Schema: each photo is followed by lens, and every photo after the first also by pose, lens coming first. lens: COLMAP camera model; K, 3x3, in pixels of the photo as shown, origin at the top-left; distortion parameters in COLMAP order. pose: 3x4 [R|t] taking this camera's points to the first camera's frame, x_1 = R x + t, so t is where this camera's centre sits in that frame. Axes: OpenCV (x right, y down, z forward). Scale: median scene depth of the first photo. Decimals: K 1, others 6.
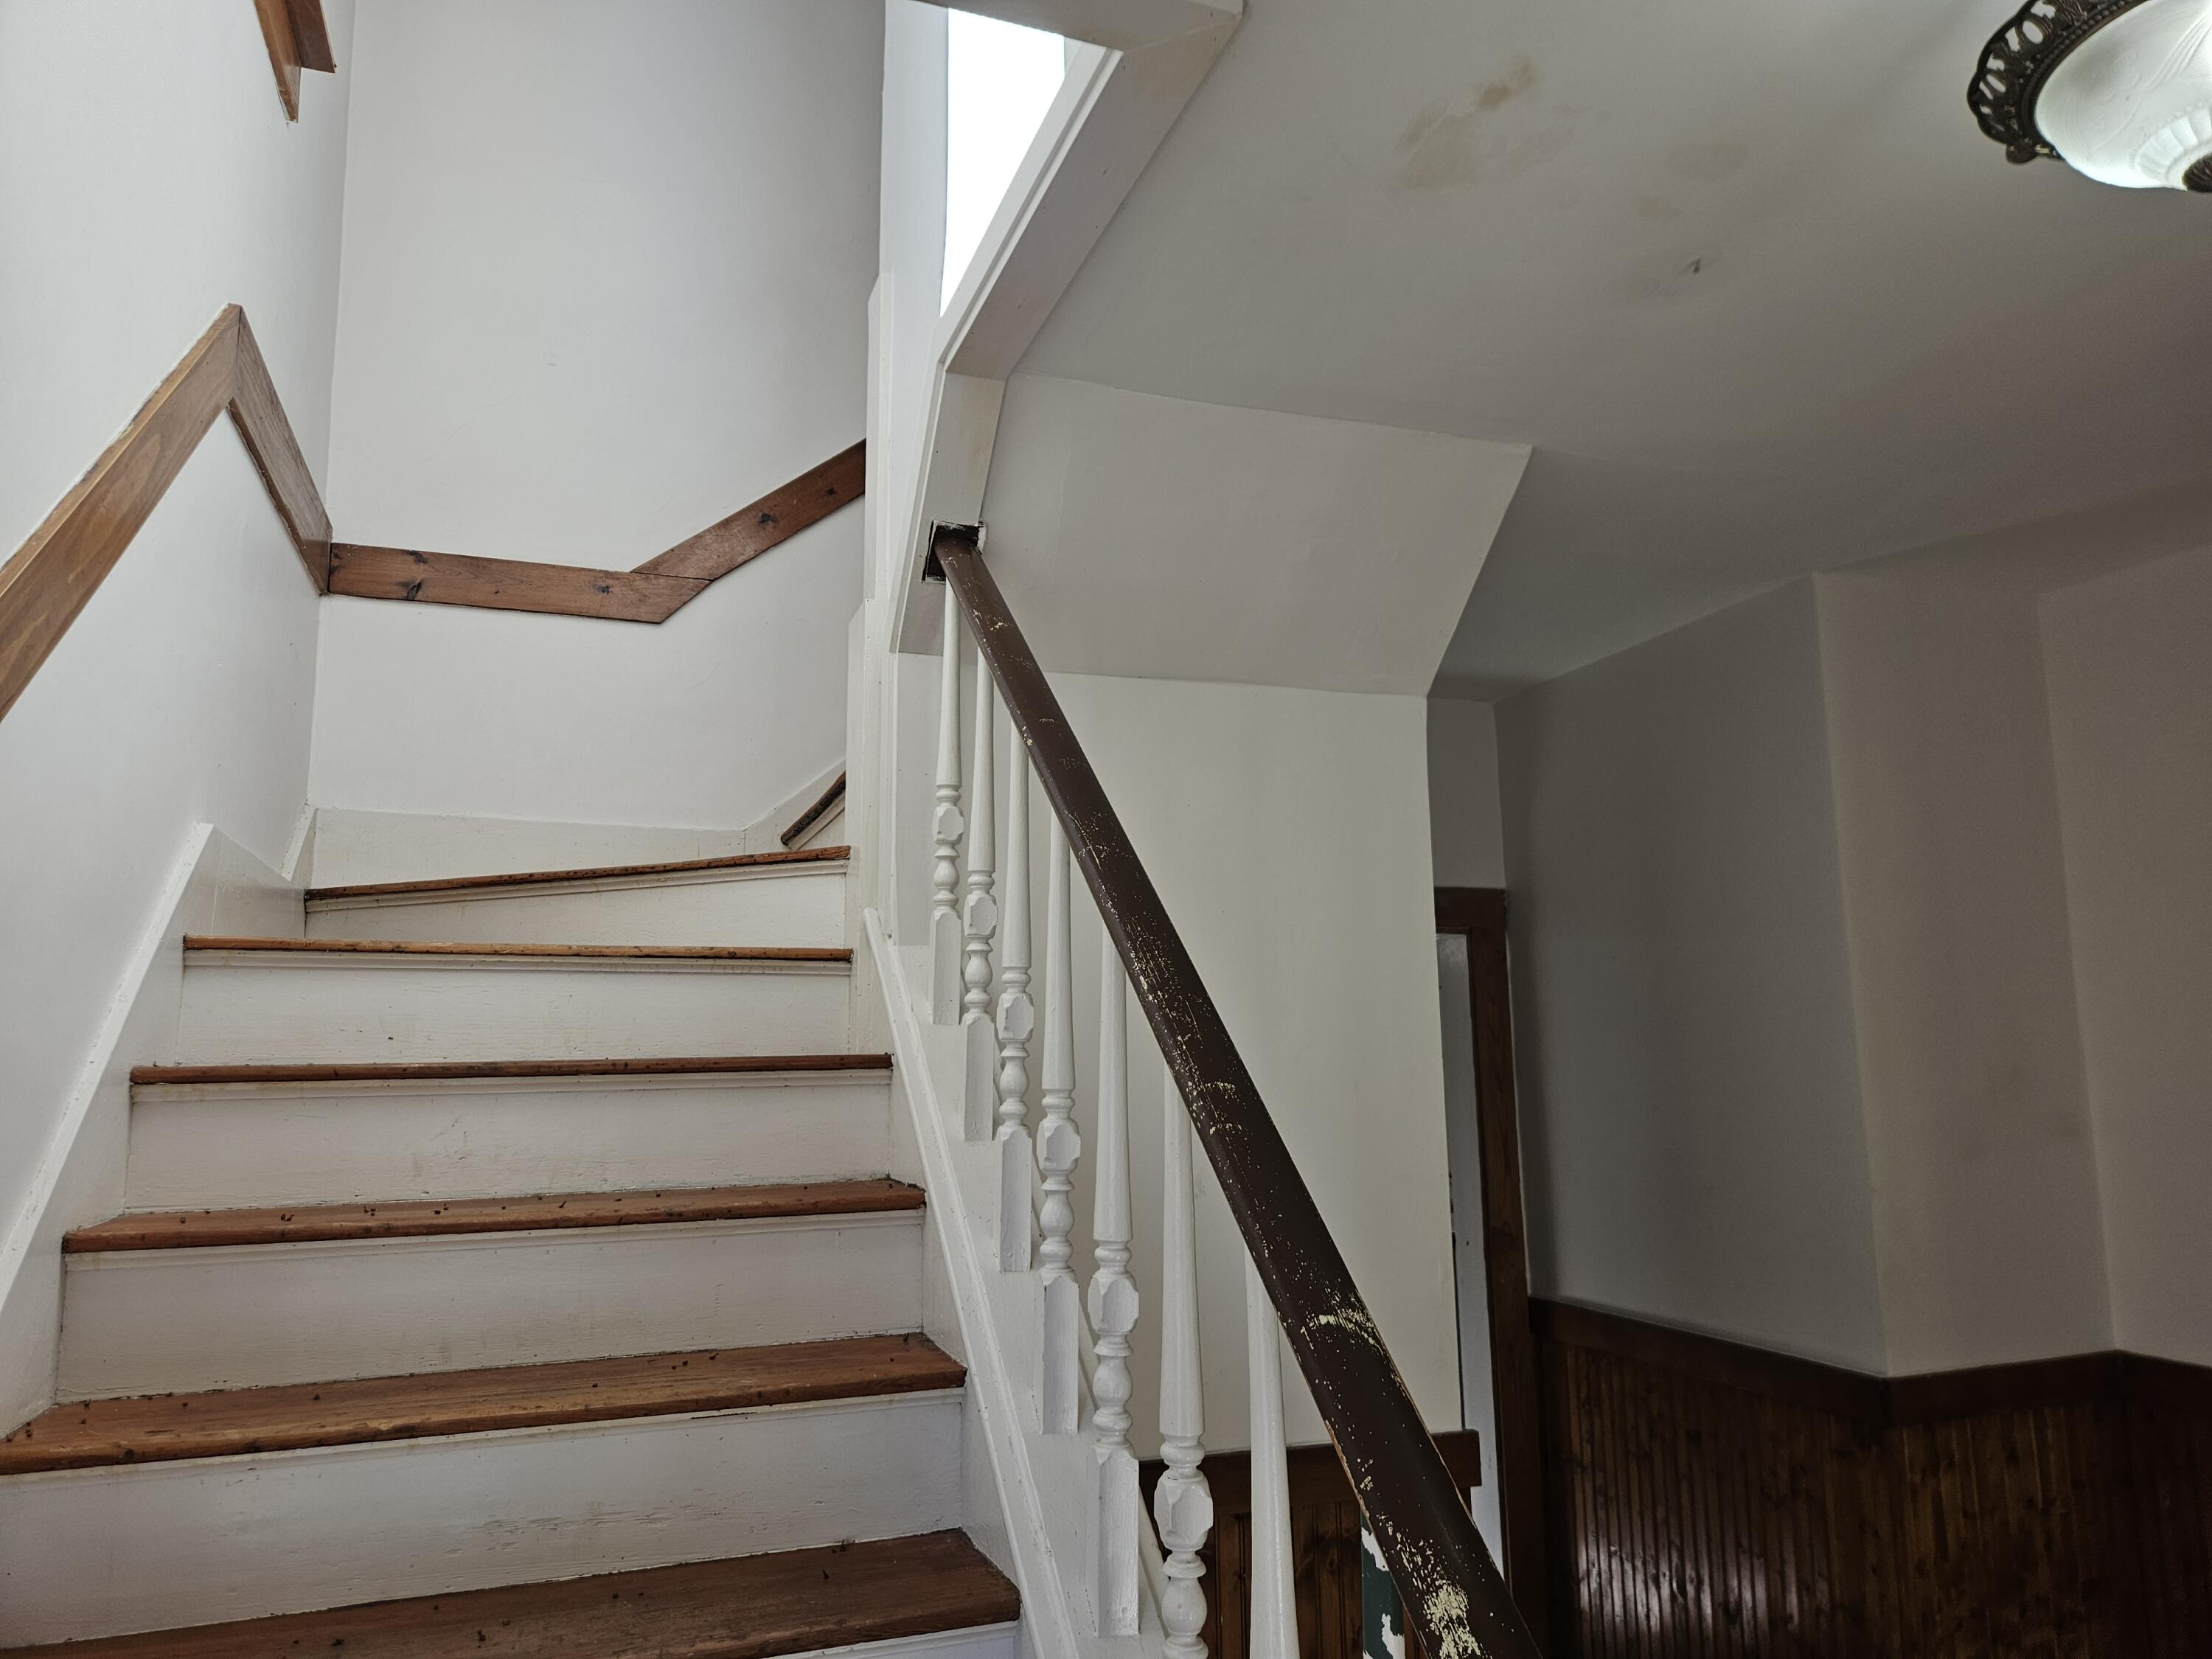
lens RADIAL K [[1471.8, 0, 1093.1], [0, 1471.8, 822.1], [0, 0, 1]] dist [0.055717, -0.042896]
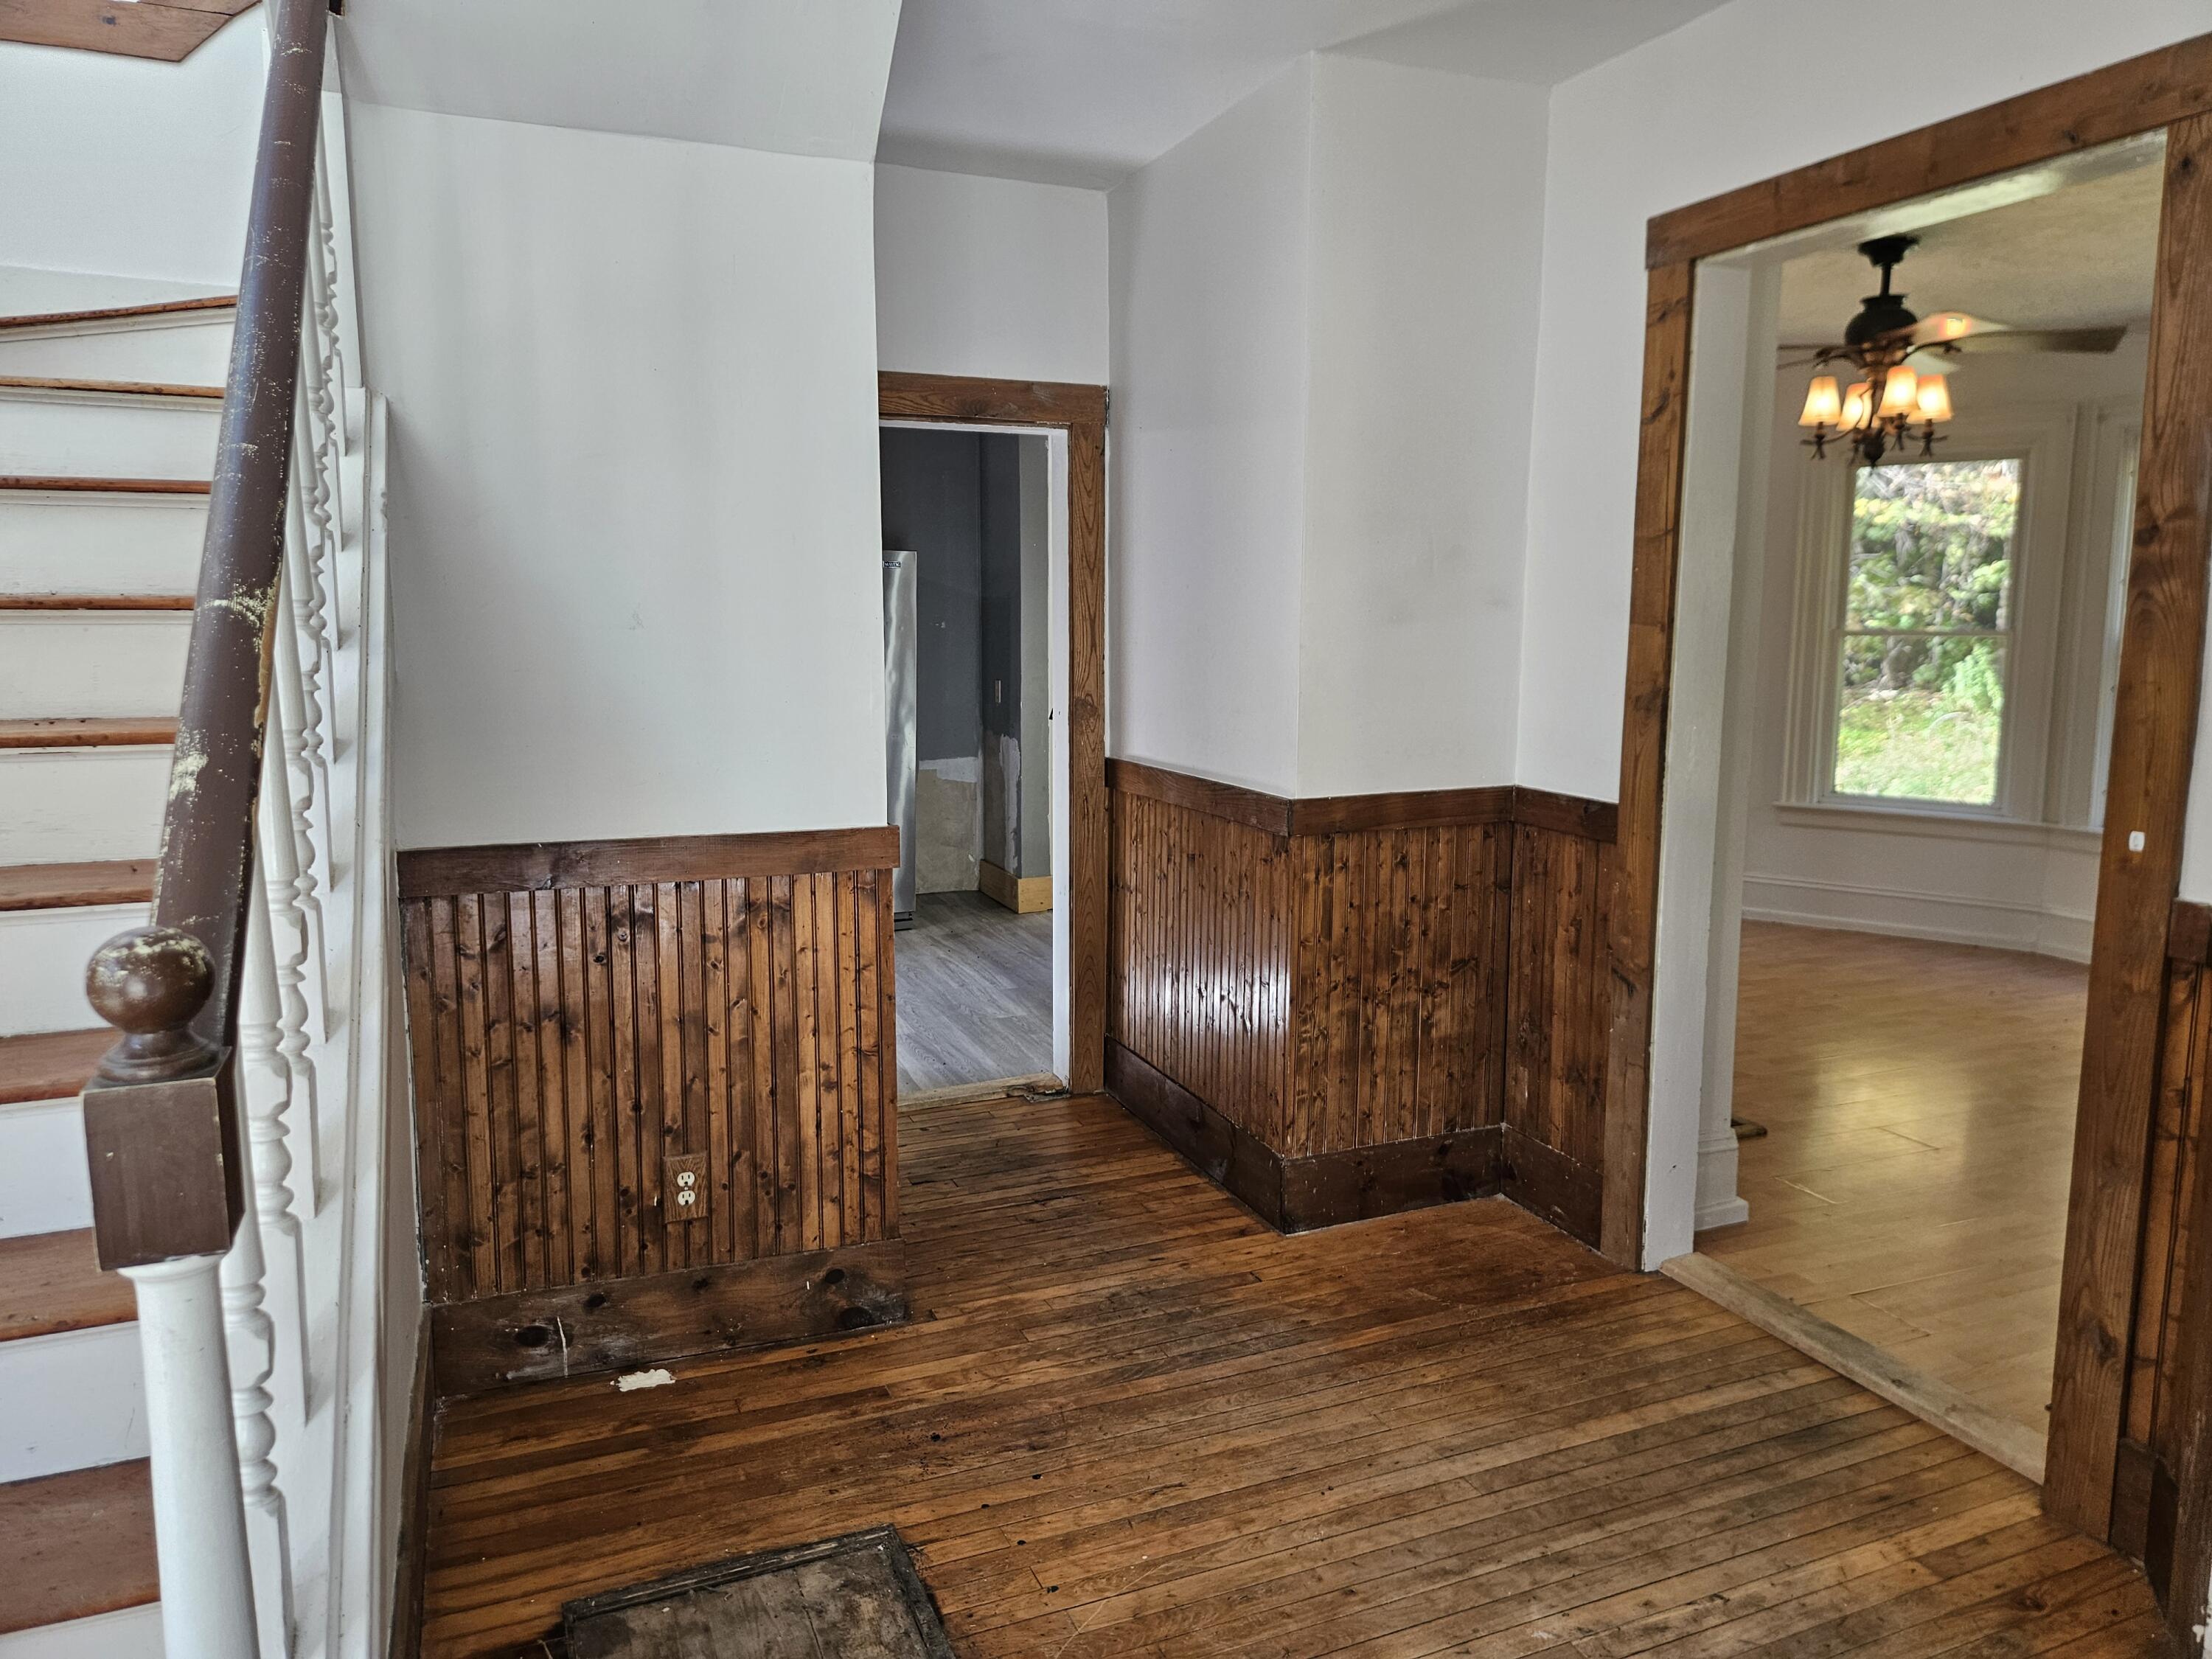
lens RADIAL K [[1471.8, 0, 1102.2], [0, 1471.8, 806.8], [0, 0, 1]] dist [0.055717, -0.042896]
pose [[0.998599, 0.010729, 0.051815, 0.307051], [-0.025323, 0.956711, 0.289936, 0.037393], [-0.046461, -0.290842, 0.955642, -0.122923]]
